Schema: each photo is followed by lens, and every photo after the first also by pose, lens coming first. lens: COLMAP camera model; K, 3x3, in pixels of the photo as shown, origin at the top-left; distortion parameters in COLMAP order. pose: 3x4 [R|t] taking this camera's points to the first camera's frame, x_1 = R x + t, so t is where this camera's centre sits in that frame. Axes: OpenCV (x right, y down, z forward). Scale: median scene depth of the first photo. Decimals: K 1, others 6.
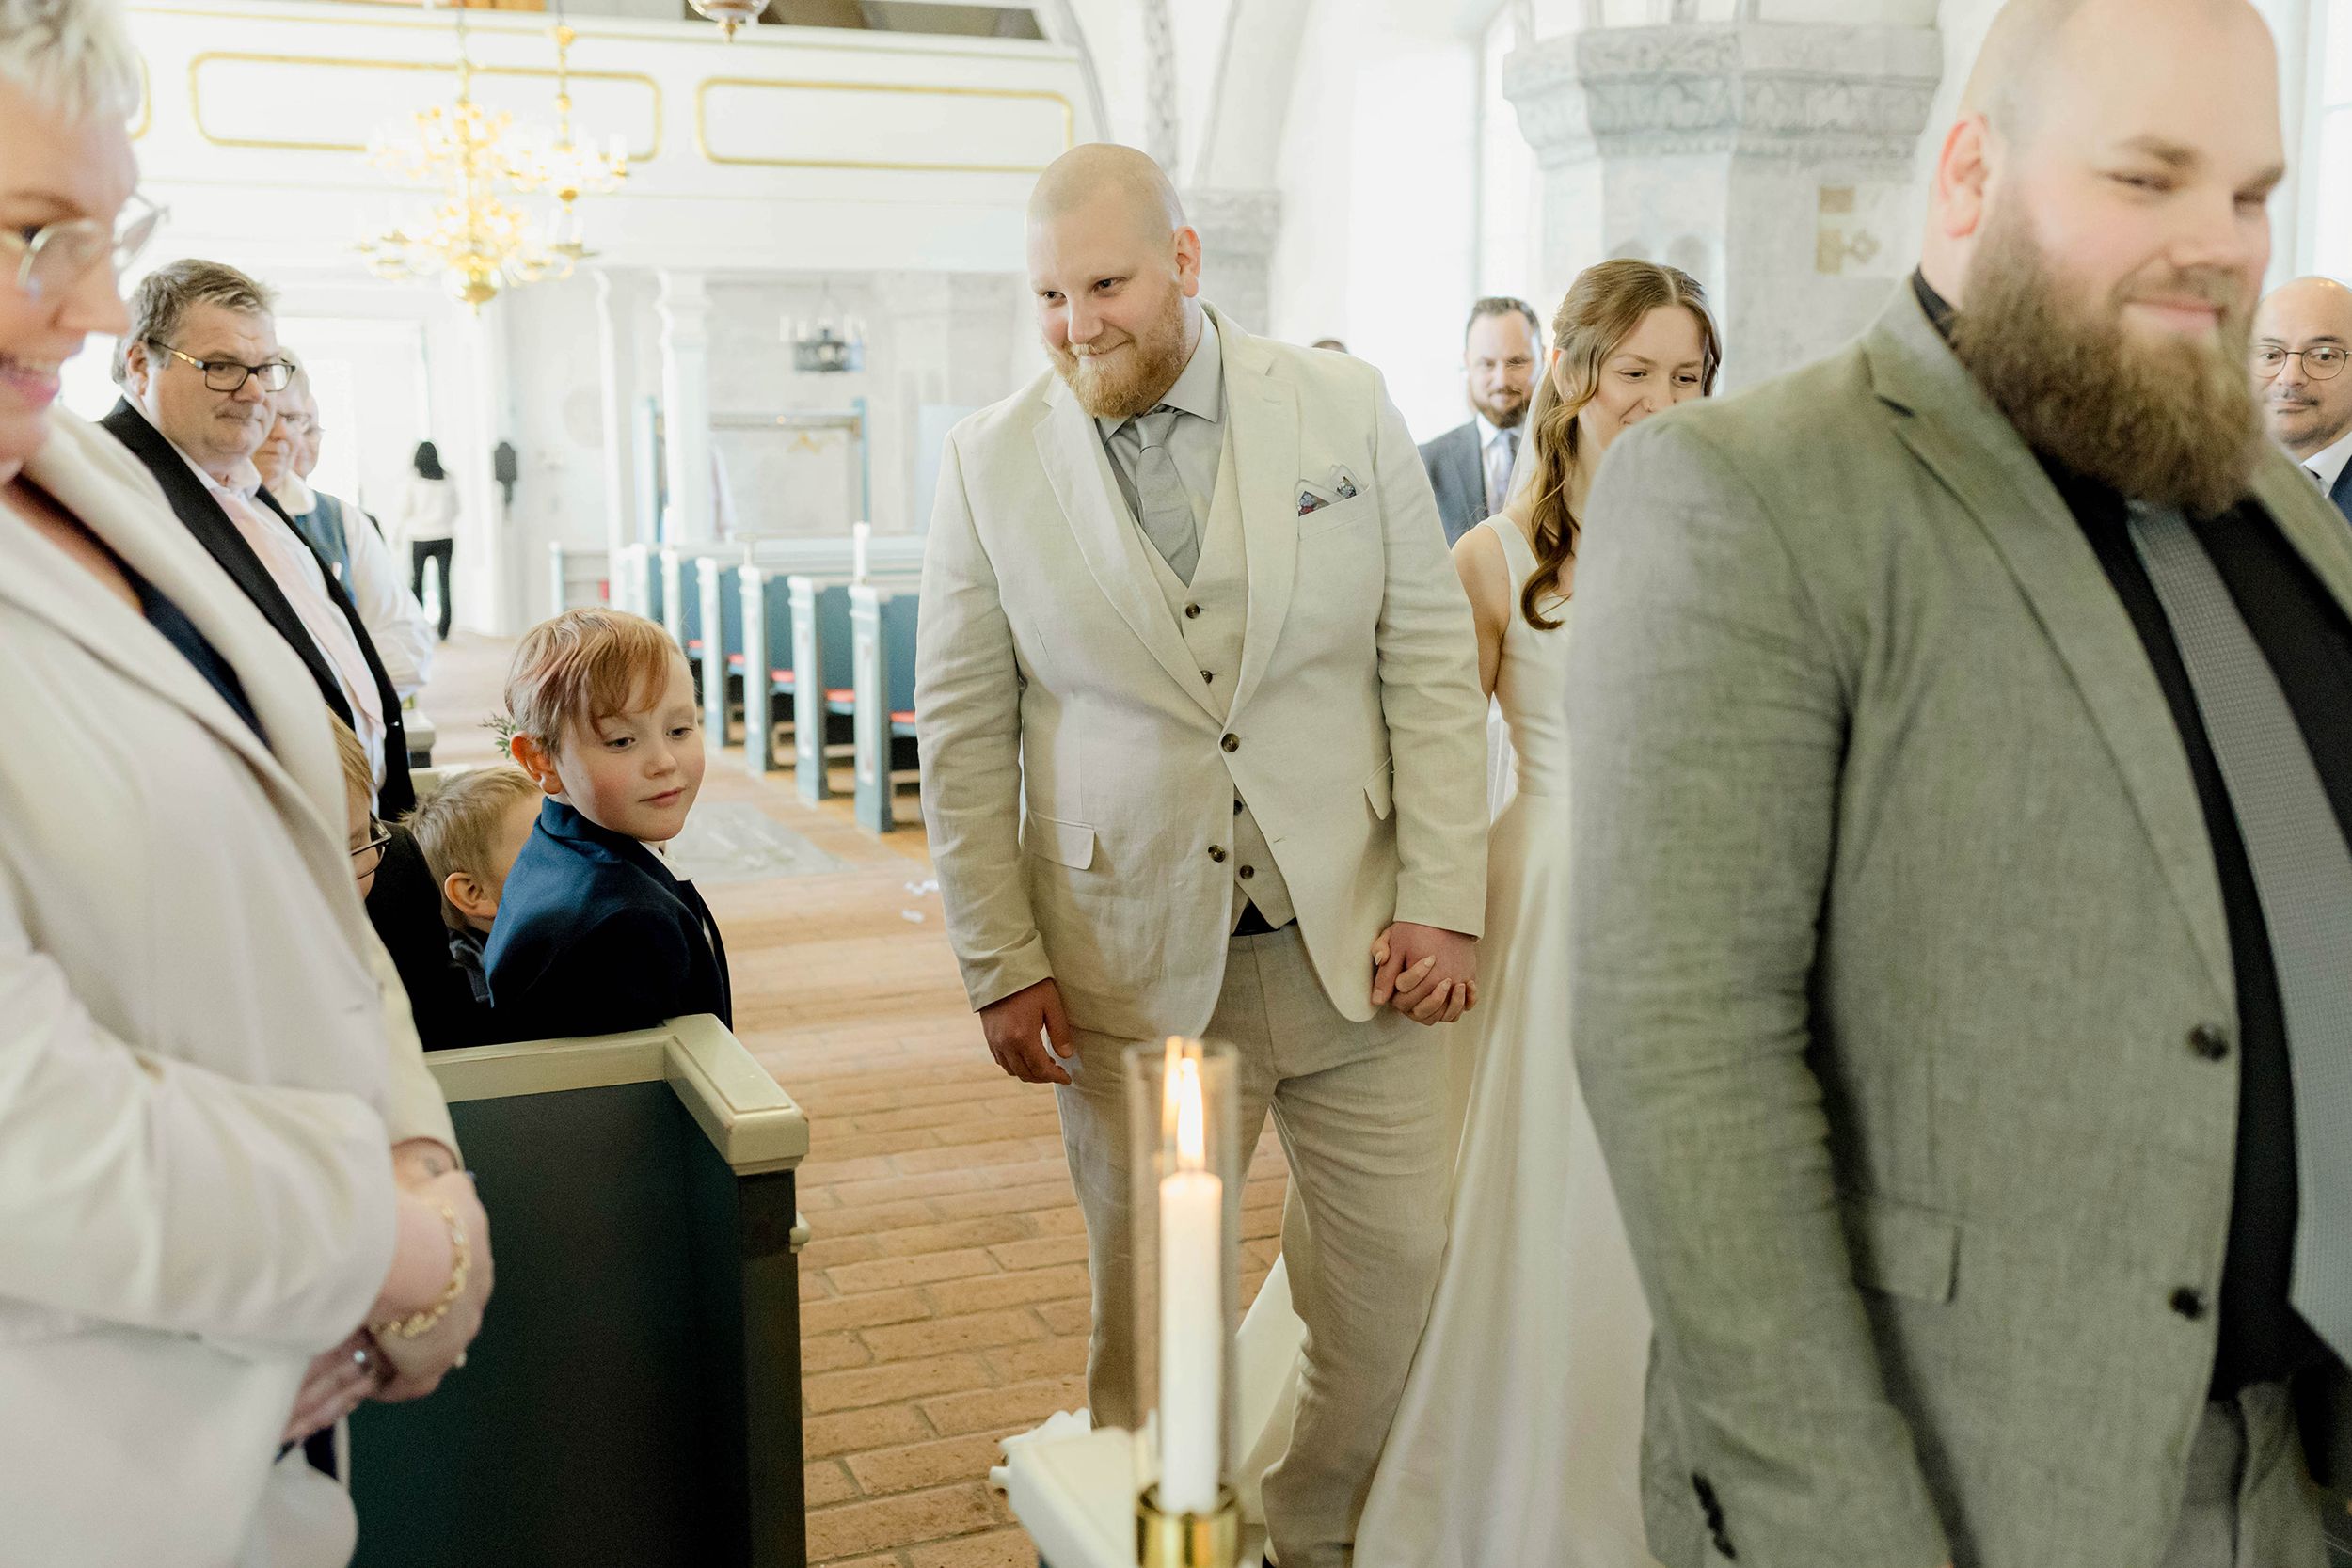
lens RADIAL K [[2312.7, 0, 1176.0], [0, 2312.7, 784.0], [0, 0, 1]] dist [0.011454, -0.005841]
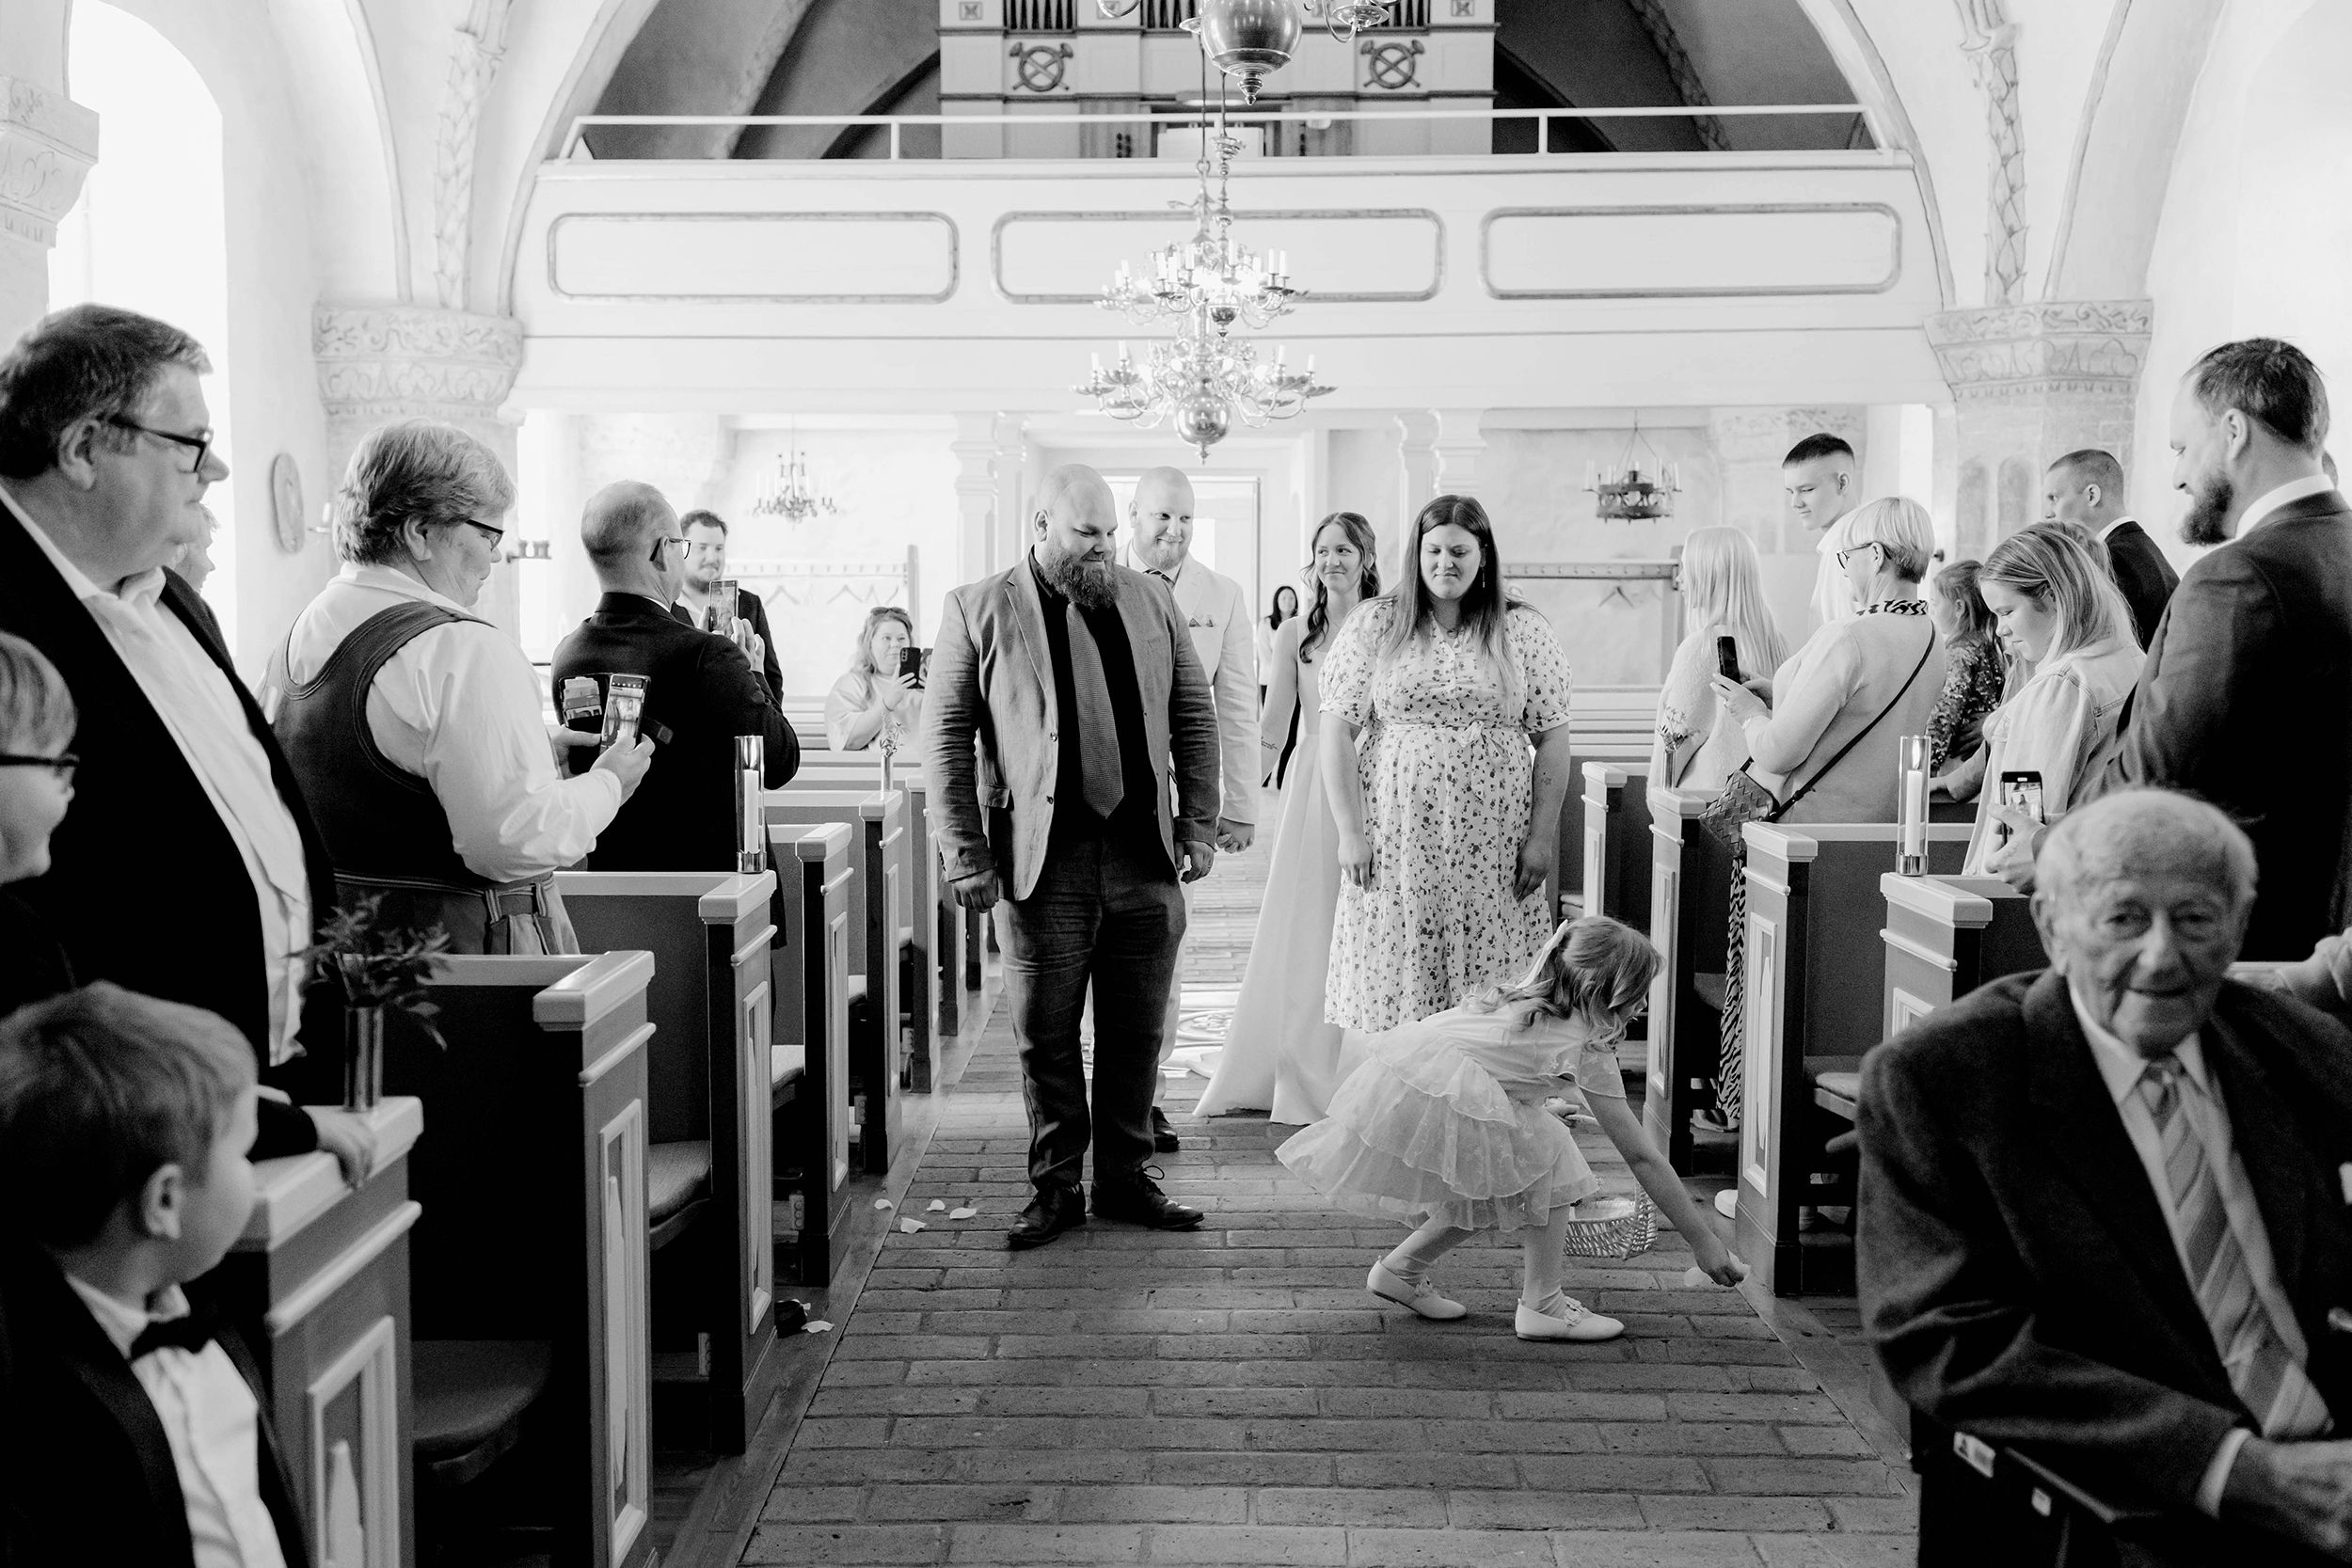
lens RADIAL K [[2277.0, 0, 1176.0], [0, 2277.0, 784.0], [0, 0, 1]] dist [0.011709, -0.004678]
pose [[0.920926, 0.036045, -0.388068, 0.067150], [-0.062051, 0.996573, -0.054690, -0.014088], [0.384767, 0.074445, 0.920007, 0.141884]]
